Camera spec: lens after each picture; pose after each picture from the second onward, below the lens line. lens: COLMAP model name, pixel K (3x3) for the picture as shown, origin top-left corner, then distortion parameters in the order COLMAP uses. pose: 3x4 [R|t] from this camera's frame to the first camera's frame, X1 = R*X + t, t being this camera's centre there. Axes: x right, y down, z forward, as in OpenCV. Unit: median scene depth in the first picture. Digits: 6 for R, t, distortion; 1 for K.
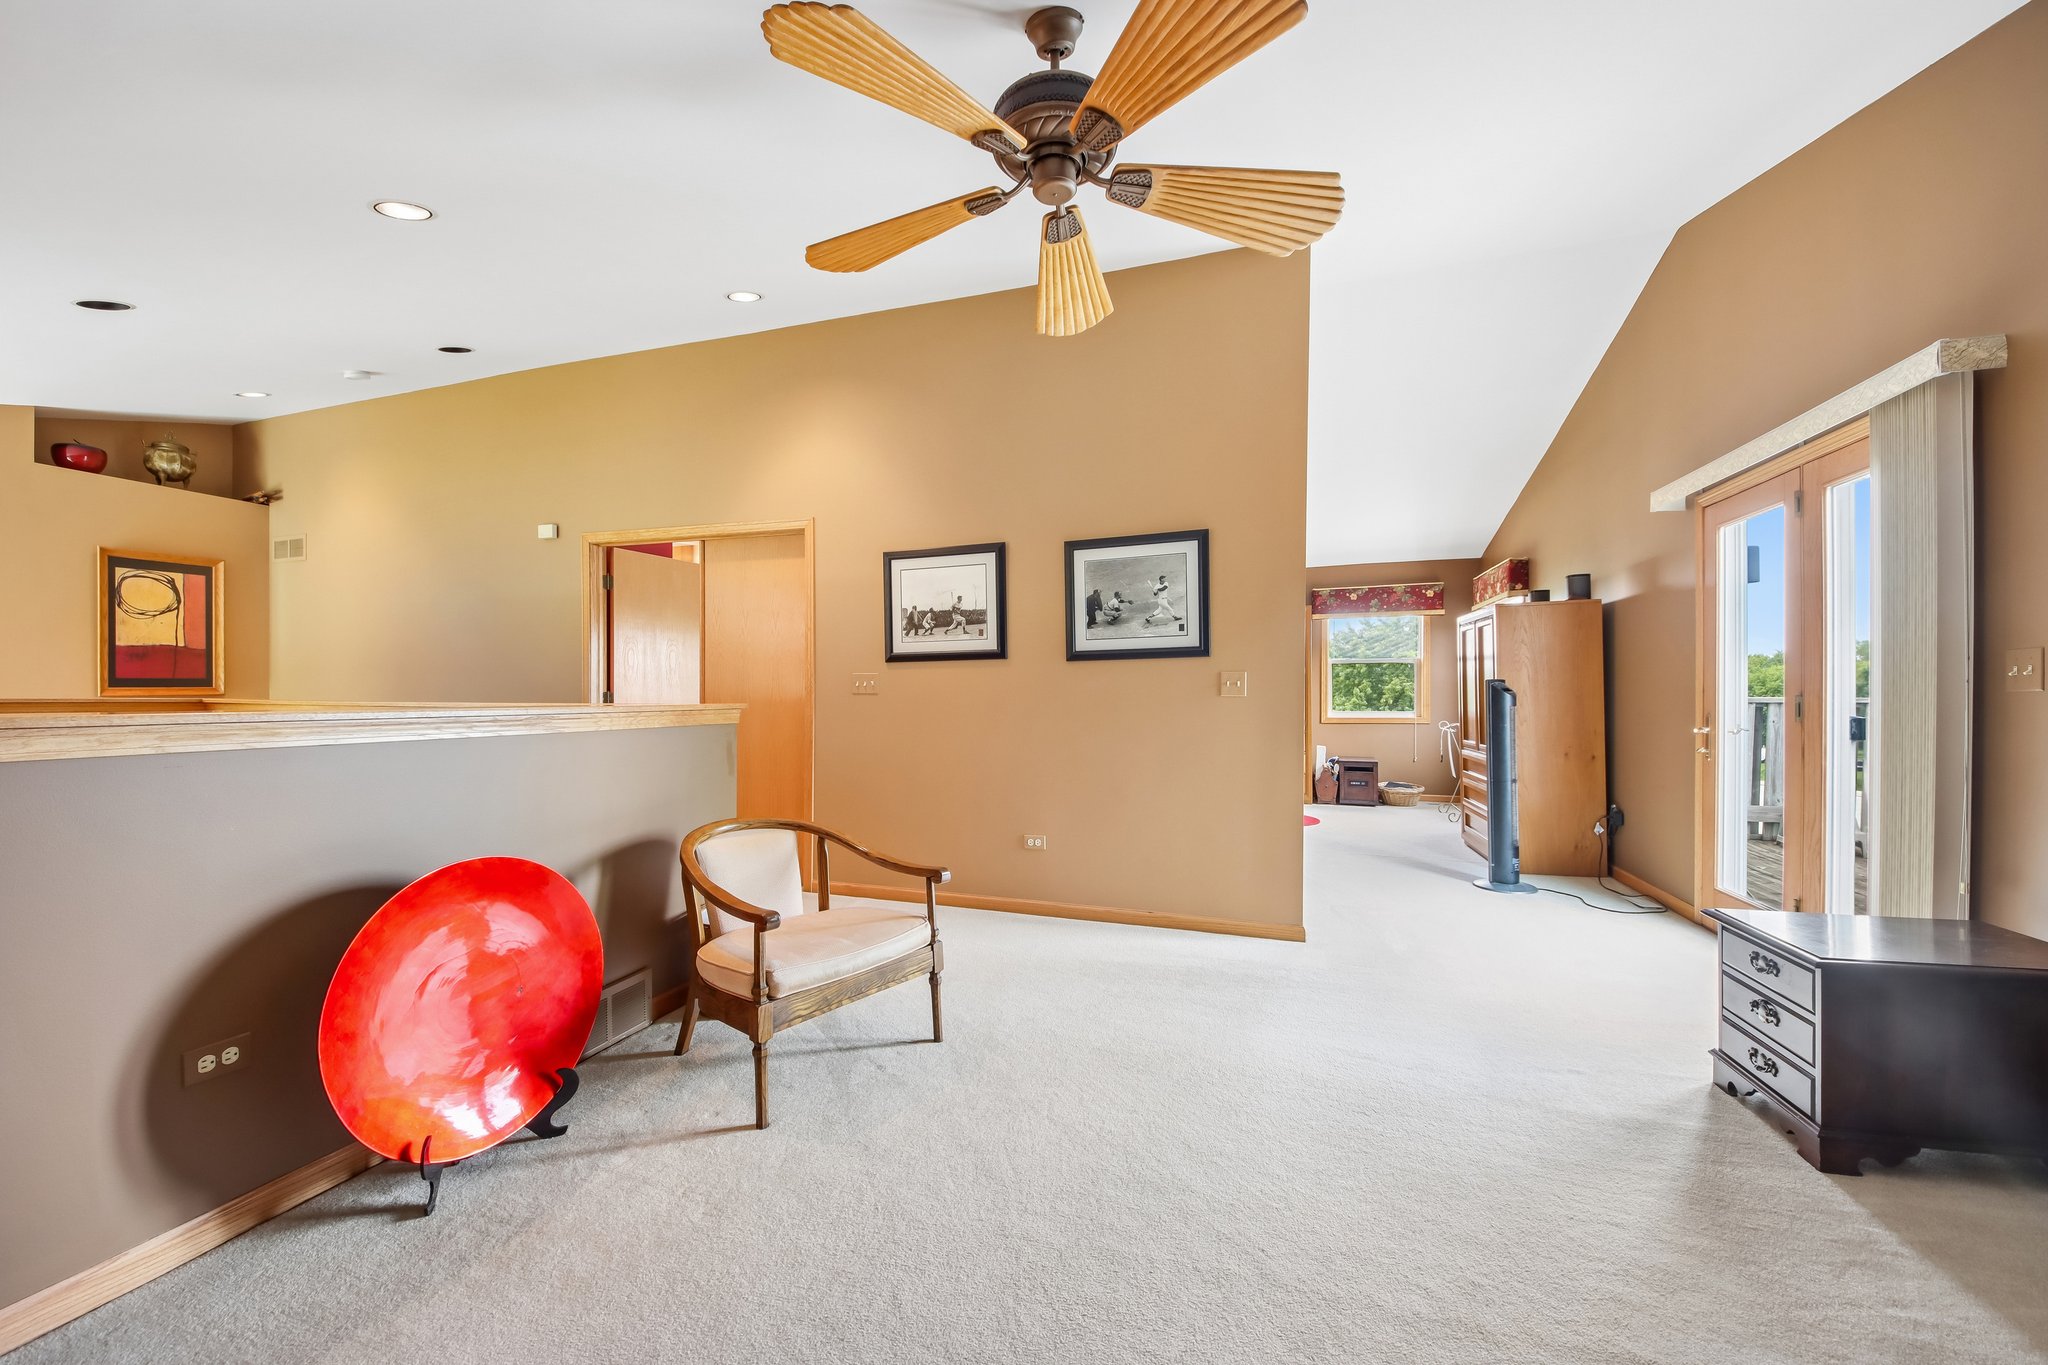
lens RADIAL K [[768.0, 0, 982.4], [0, 768.0, 696.0], [0, 0, 1]] dist [0.009138, -0.005417]
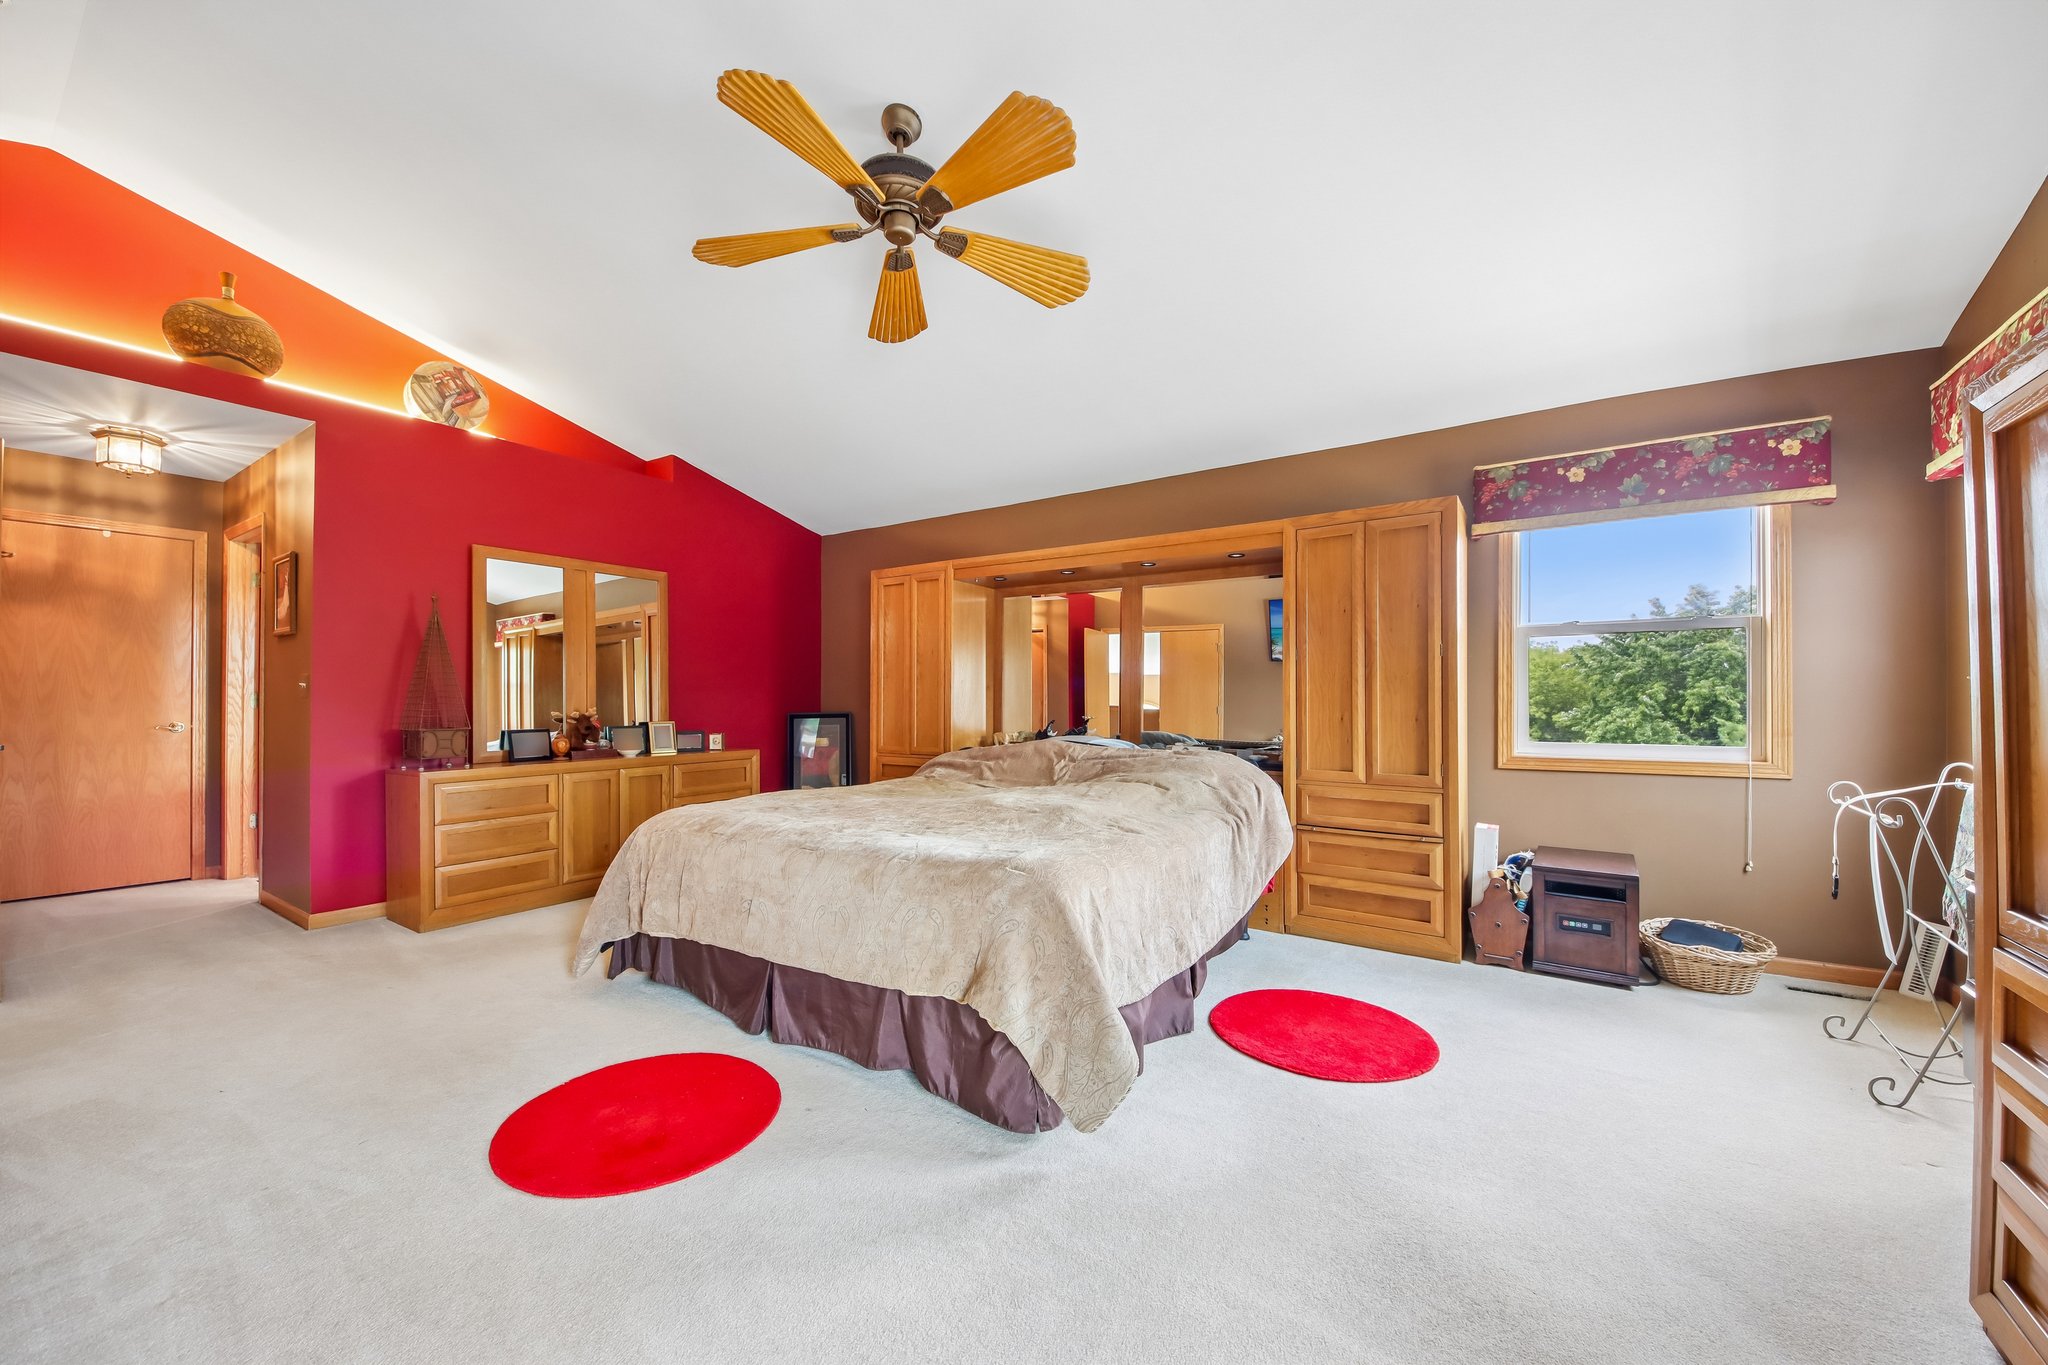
lens RADIAL K [[768.0, 0, 1028.7], [0, 768.0, 697.6], [0, 0, 1]] dist [0.009138, -0.005417]
pose [[0.973778, -0.000302, -0.227502, 0.290680], [-0.001276, 0.999976, -0.006790, -0.002045], [0.227498, 0.006903, 0.973754, 0.527232]]
